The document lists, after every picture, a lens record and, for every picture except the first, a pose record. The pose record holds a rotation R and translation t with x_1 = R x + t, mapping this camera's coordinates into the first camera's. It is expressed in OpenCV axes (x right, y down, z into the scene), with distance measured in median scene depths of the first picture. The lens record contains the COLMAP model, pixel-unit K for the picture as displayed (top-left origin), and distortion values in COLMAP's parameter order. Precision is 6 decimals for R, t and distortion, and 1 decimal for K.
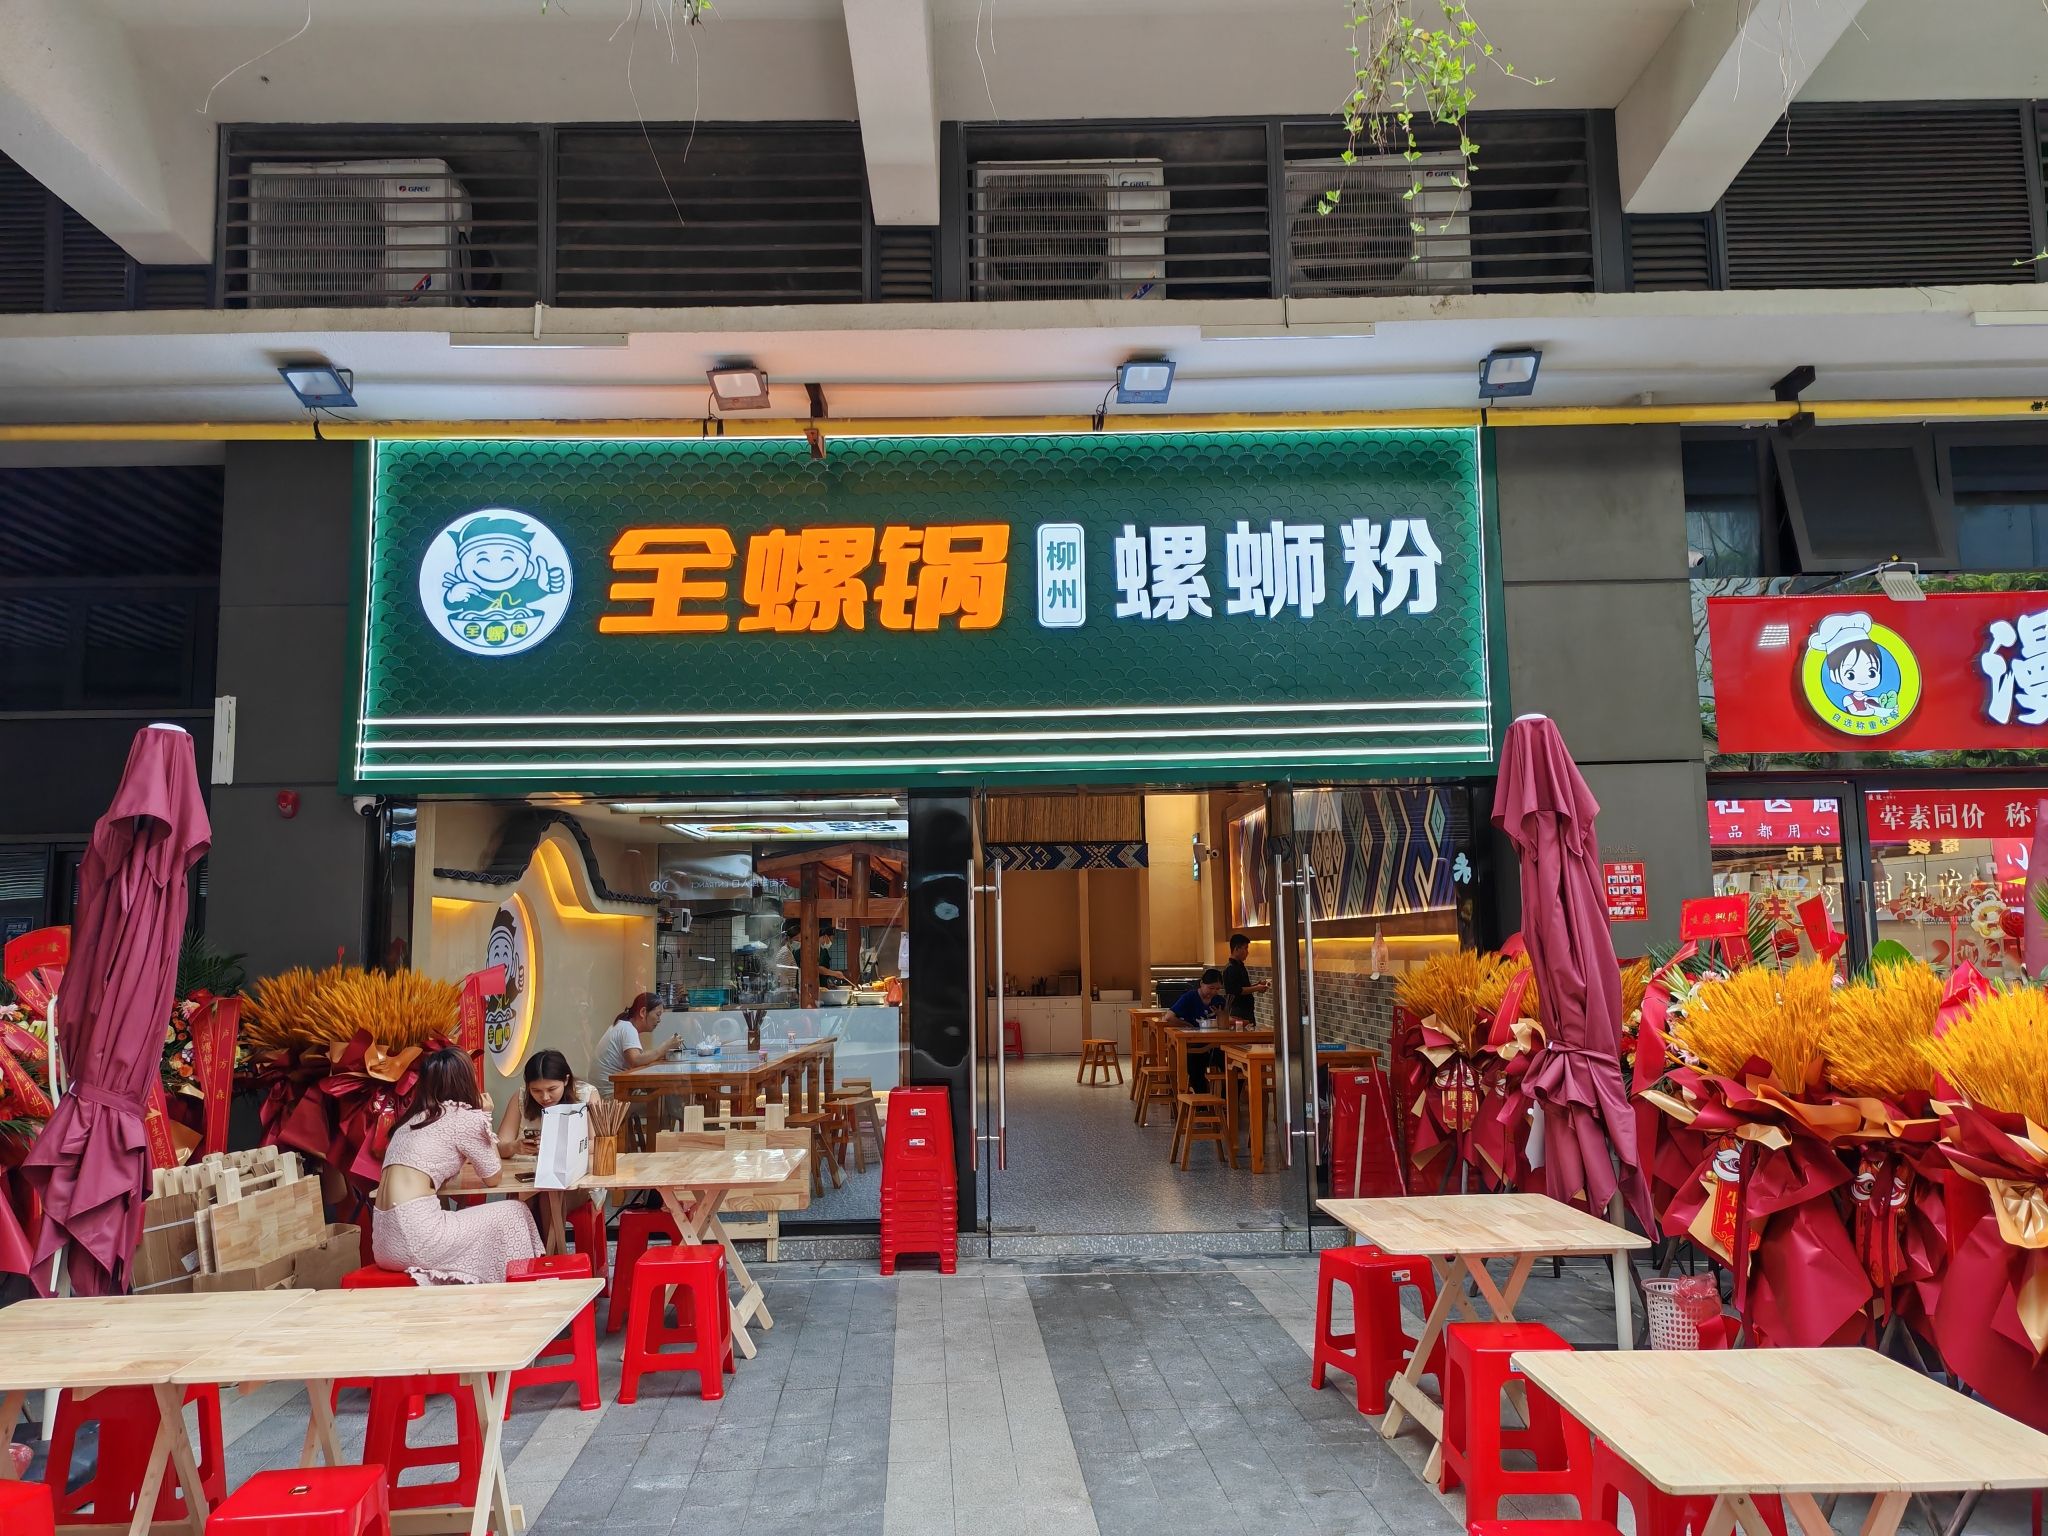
lens RADIAL K [[1484.4, 0, 1017.8], [0, 1484.4, 733.4], [0, 0, 1]] dist [0.011785, 0.000783]
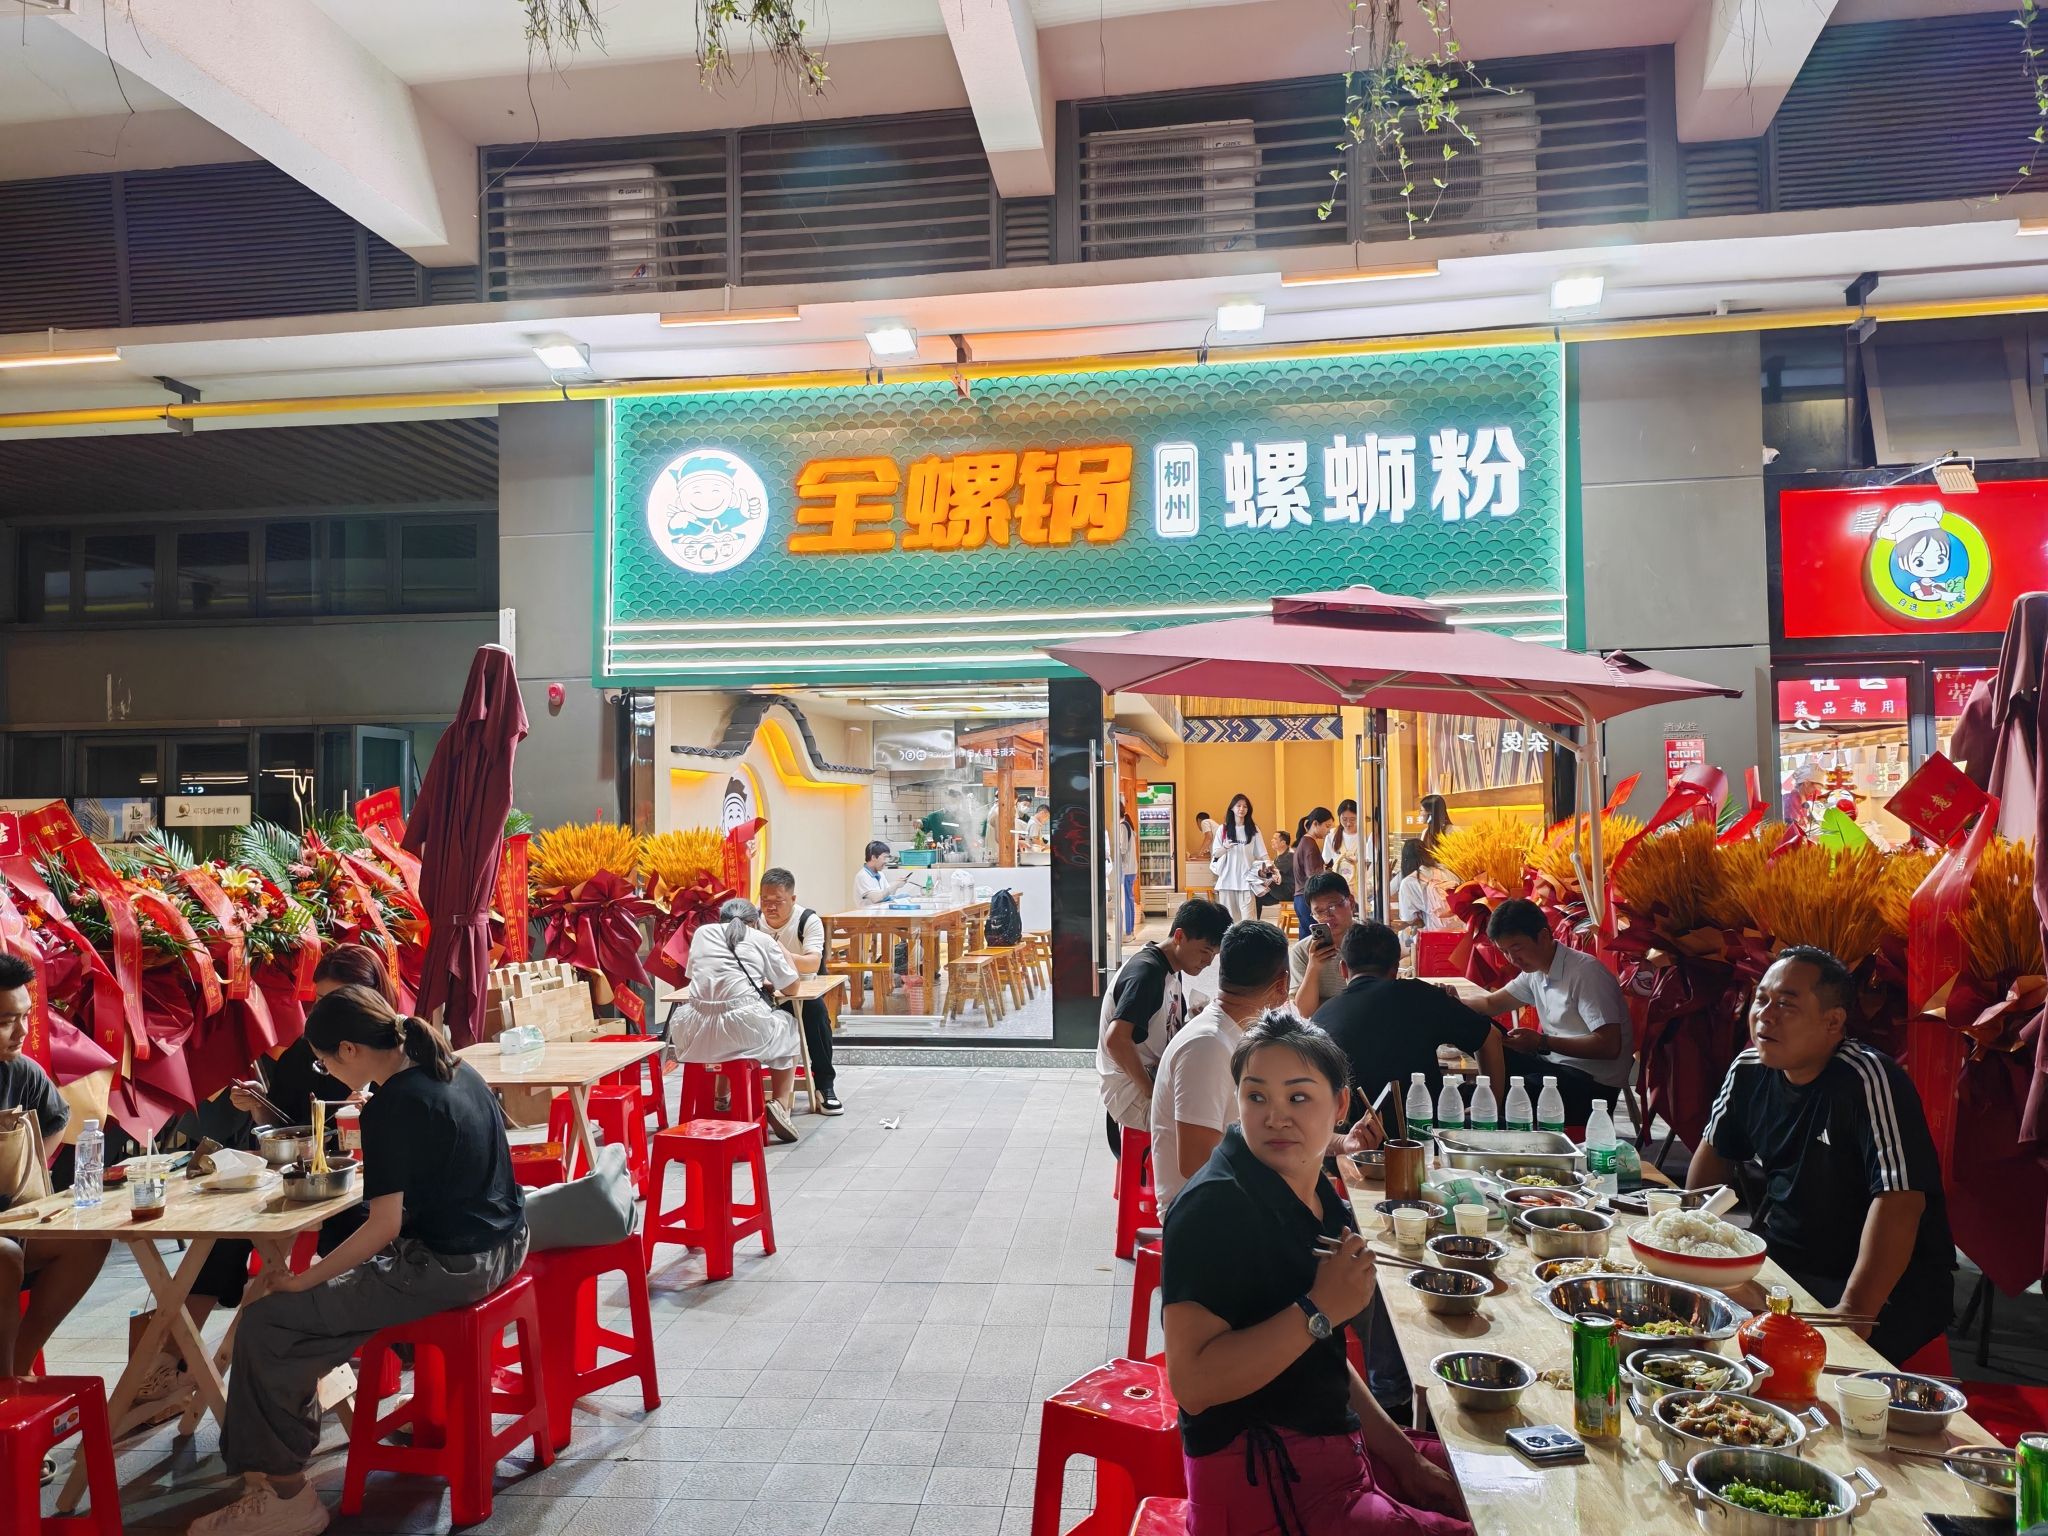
lens RADIAL K [[1484.4, 0, 1017.8], [0, 1484.4, 733.4], [0, 0, 1]] dist [0.011785, 0.000783]
pose [[0.986416, -0.003684, -0.164223, 0.096608], [0.018015, 0.996144, 0.085861, -0.020366], [0.163274, -0.087653, 0.982679, -0.165140]]
